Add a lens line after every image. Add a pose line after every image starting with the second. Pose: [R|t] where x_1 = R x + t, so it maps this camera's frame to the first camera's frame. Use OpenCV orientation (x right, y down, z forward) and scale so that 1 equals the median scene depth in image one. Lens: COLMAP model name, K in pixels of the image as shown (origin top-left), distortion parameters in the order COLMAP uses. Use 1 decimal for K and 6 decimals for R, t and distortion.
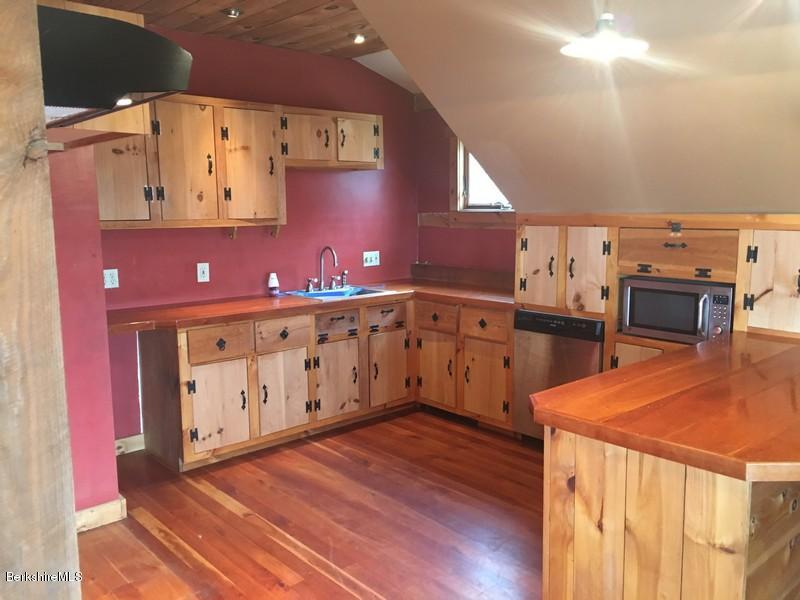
lens RADIAL K [[675.3, 0, 397.9], [0, 675.3, 304.0], [0, 0, 1]] dist [0.062078, -0.058043]
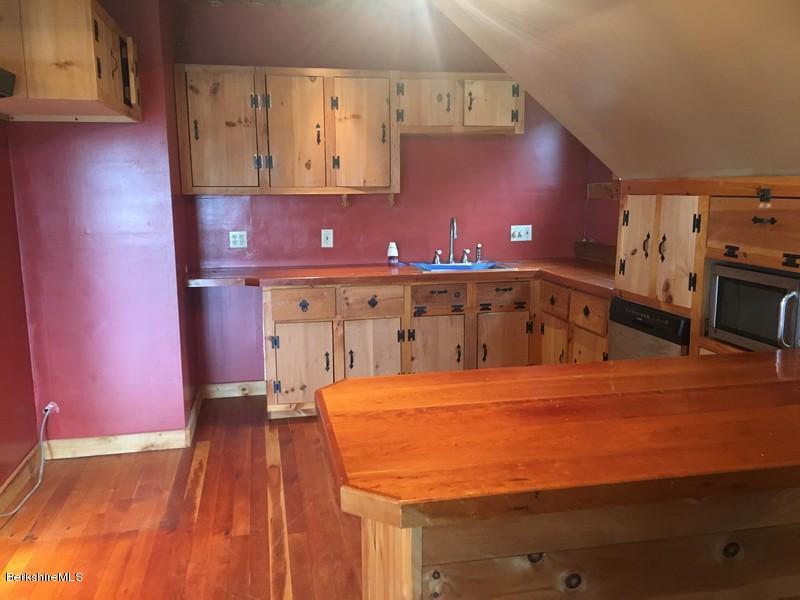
lens RADIAL K [[675.3, 0, 397.7], [0, 675.3, 302.1], [0, 0, 1]] dist [0.062078, -0.058043]
pose [[0.867449, 0.086106, -0.490019, 0.338255], [-0.073259, 0.996280, 0.045381, -0.003701], [0.492104, -0.003467, 0.870530, 0.141353]]
